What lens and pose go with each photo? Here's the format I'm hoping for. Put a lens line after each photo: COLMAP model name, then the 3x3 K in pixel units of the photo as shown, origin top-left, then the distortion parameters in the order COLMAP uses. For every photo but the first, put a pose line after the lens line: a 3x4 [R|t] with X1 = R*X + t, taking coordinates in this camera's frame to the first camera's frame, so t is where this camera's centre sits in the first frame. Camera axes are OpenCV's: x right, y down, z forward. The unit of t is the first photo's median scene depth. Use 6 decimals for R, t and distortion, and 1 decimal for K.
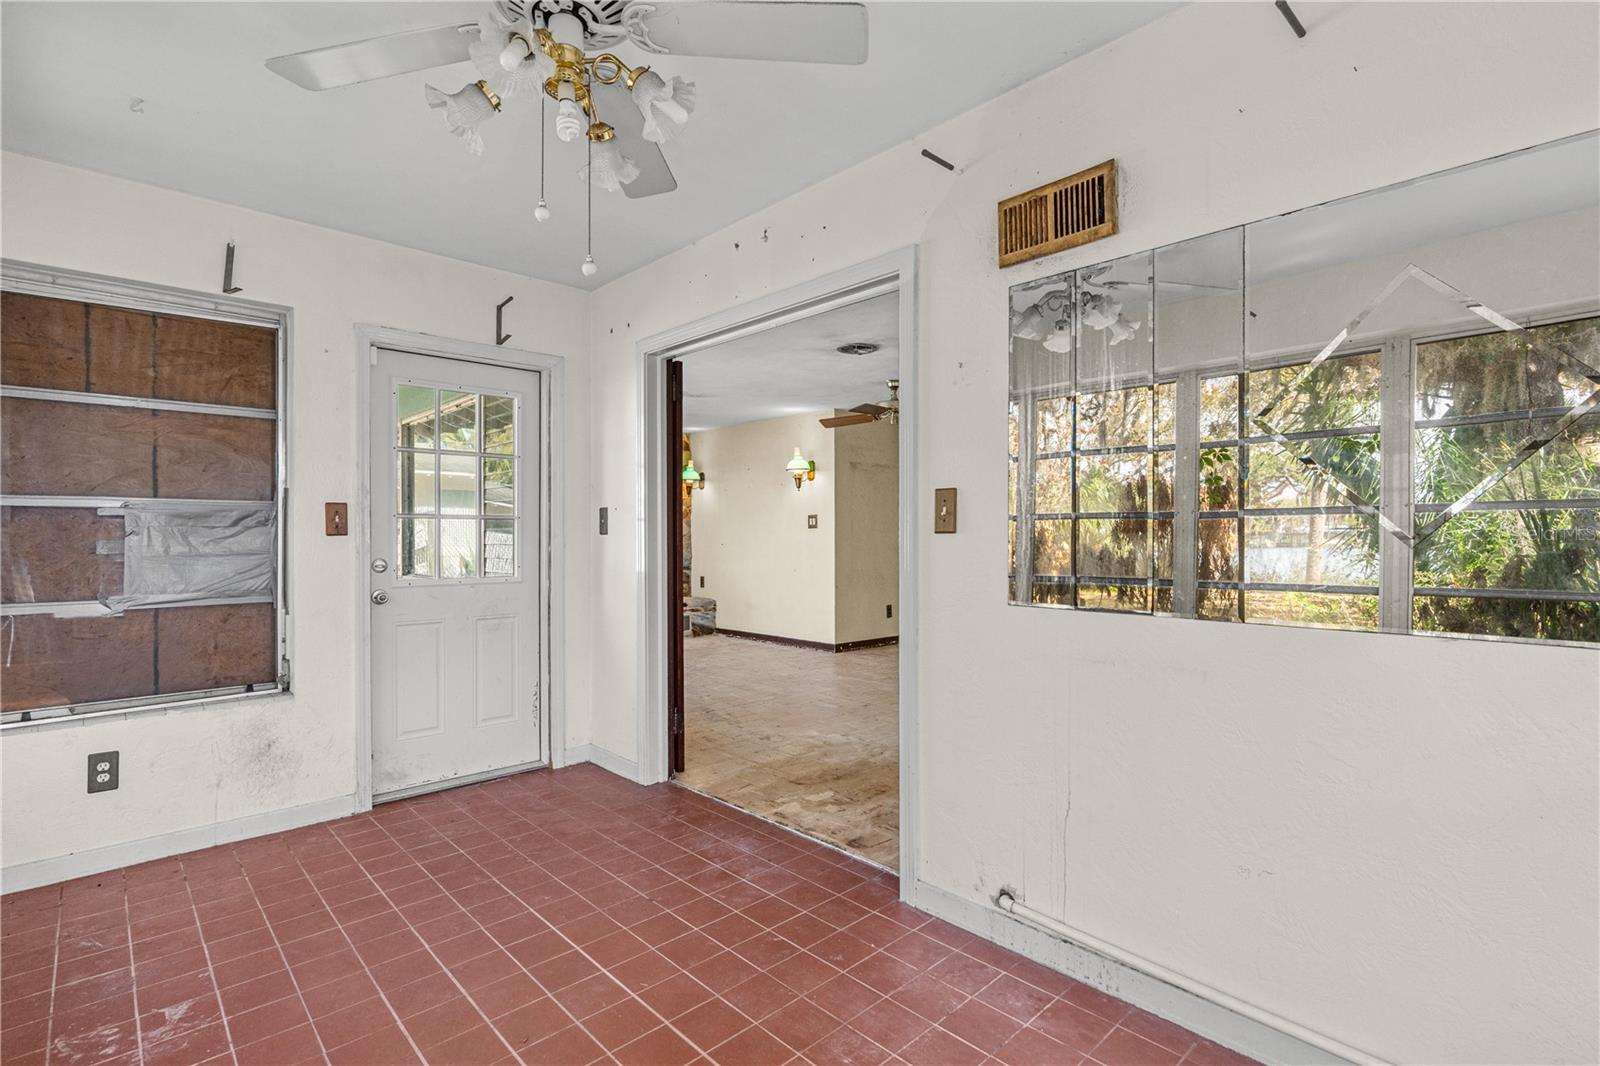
lens RADIAL K [[747.9, 0, 804.5], [0, 747.9, 525.6], [0, 0, 1]] dist [-0.000677, 0.000463]
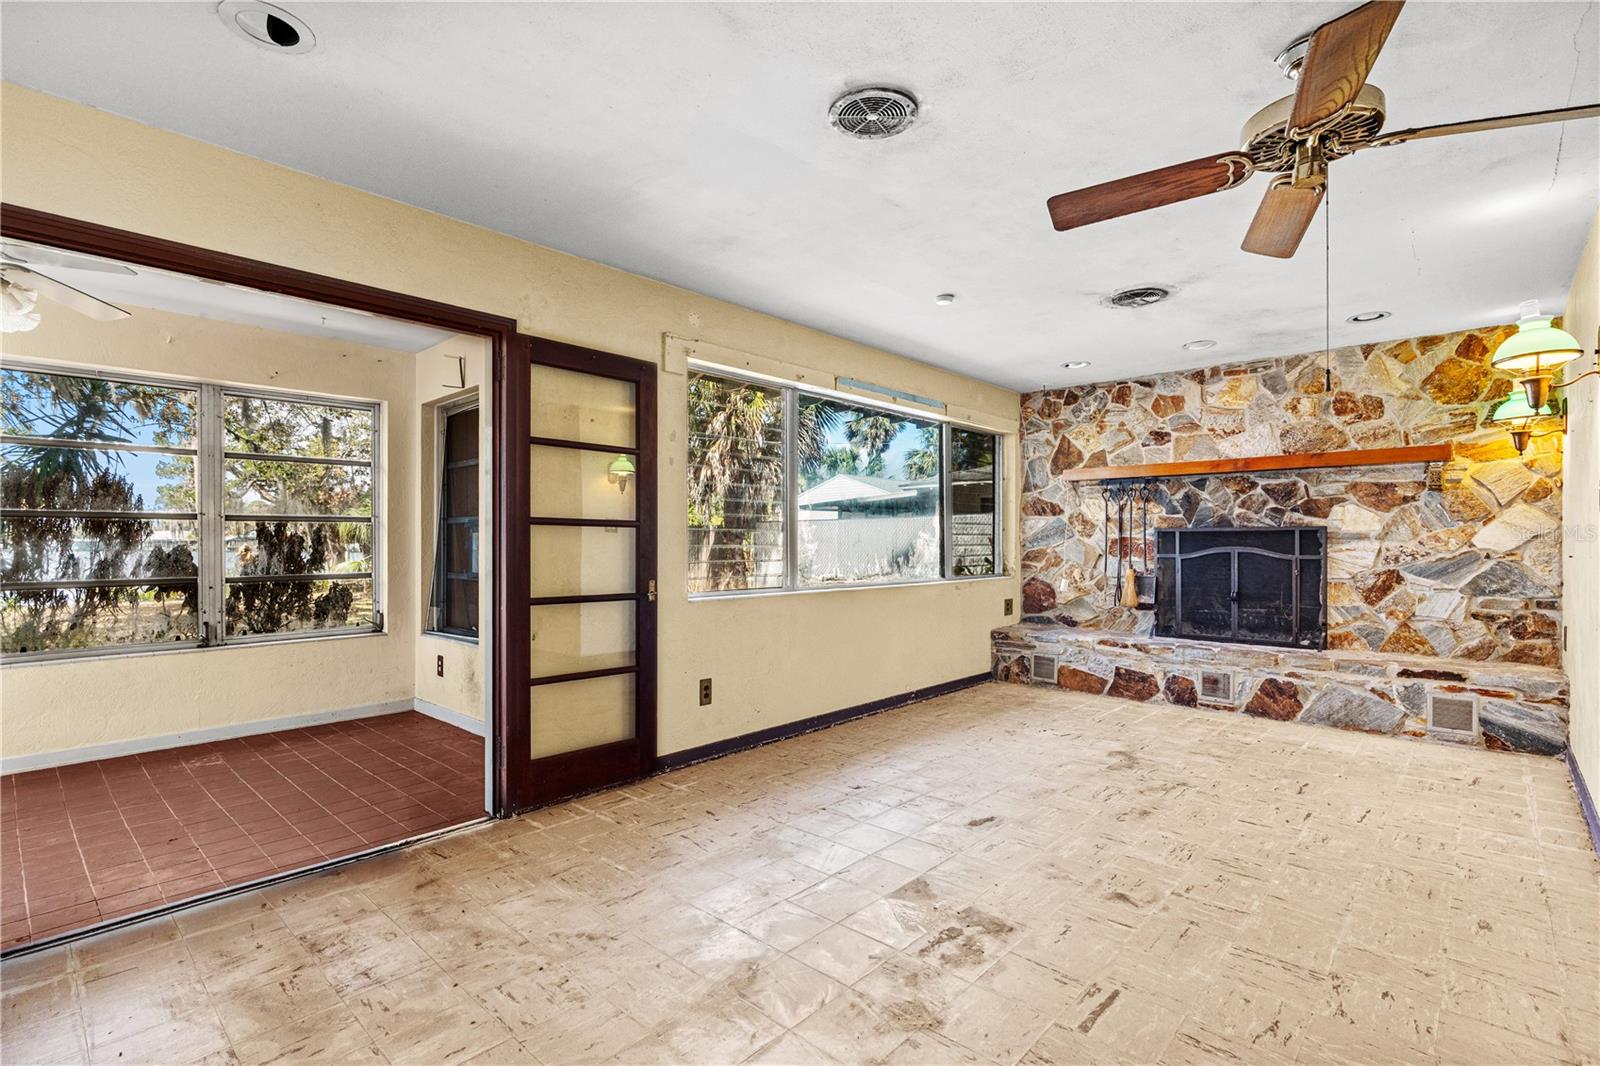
lens RADIAL K [[748.3, 0, 812.0], [0, 748.3, 541.7], [0, 0, 1]] dist [-0.003860, -0.000512]
pose [[0.075767, 0.002571, -0.997122, 0.330126], [0.013610, 0.999901, 0.003612, 0.010054], [0.997033, -0.013845, 0.075725, 0.601711]]
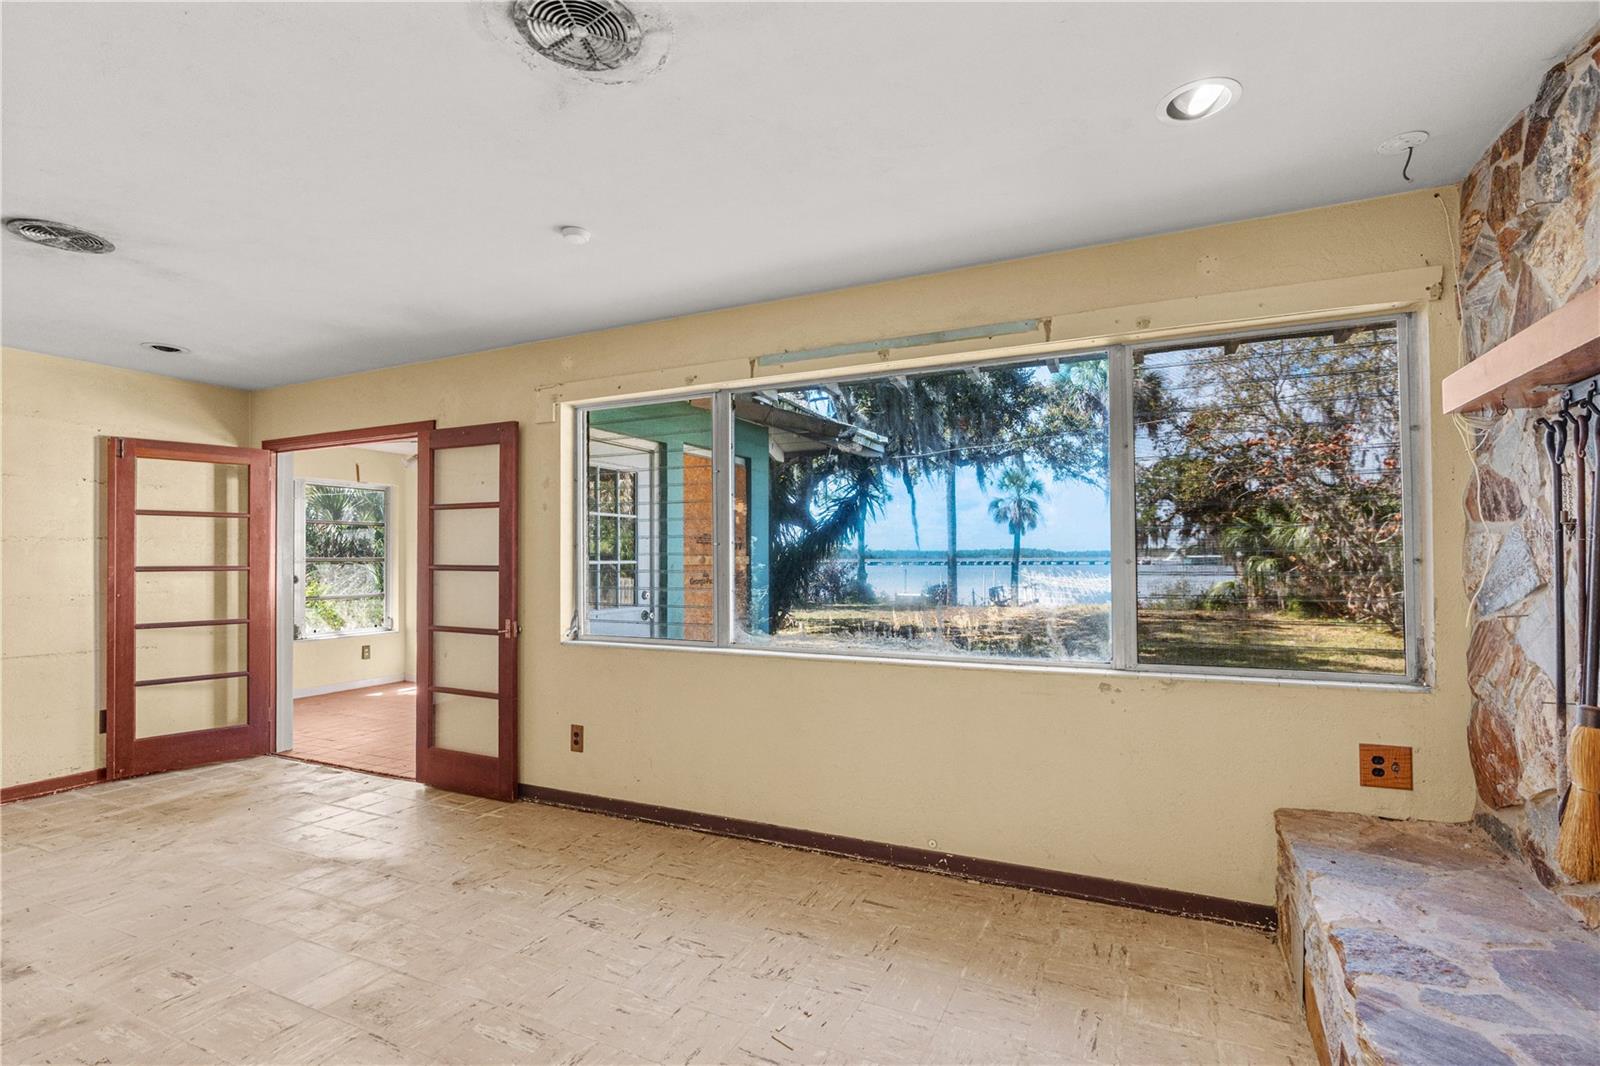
lens RADIAL K [[731.7, 0, 817.6], [0, 731.7, 549.0], [0, 0, 1]] dist [-0.001748, 0.000013]
pose [[-0.927868, 0.001419, -0.372906, -0.147905], [0.012590, 0.999542, -0.027521, 0.002873], [0.372696, -0.030231, -0.927461, 1.077999]]
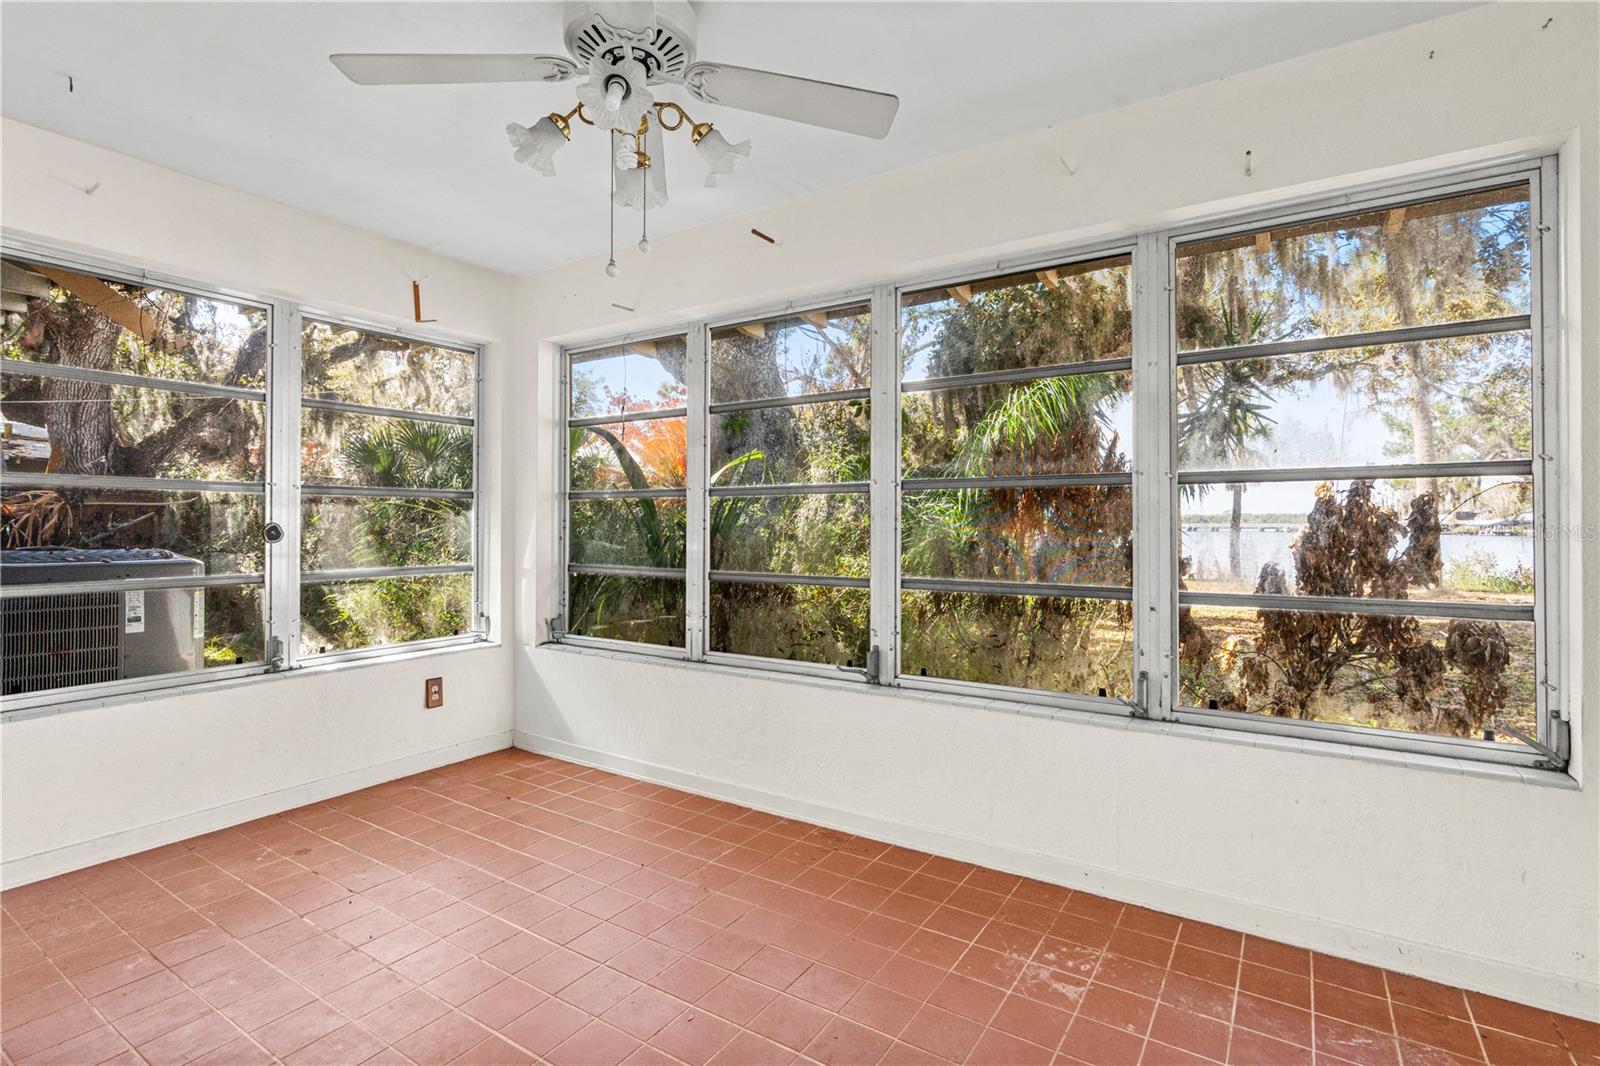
lens RADIAL K [[747.9, 0, 804.5], [0, 747.9, 525.6], [0, 0, 1]] dist [-0.000677, 0.000463]
pose [[-0.970224, 0.001399, -0.242204, -0.061891], [0.004345, 0.999923, -0.011628, 0.010726], [0.242169, -0.012334, -0.970156, 0.445983]]
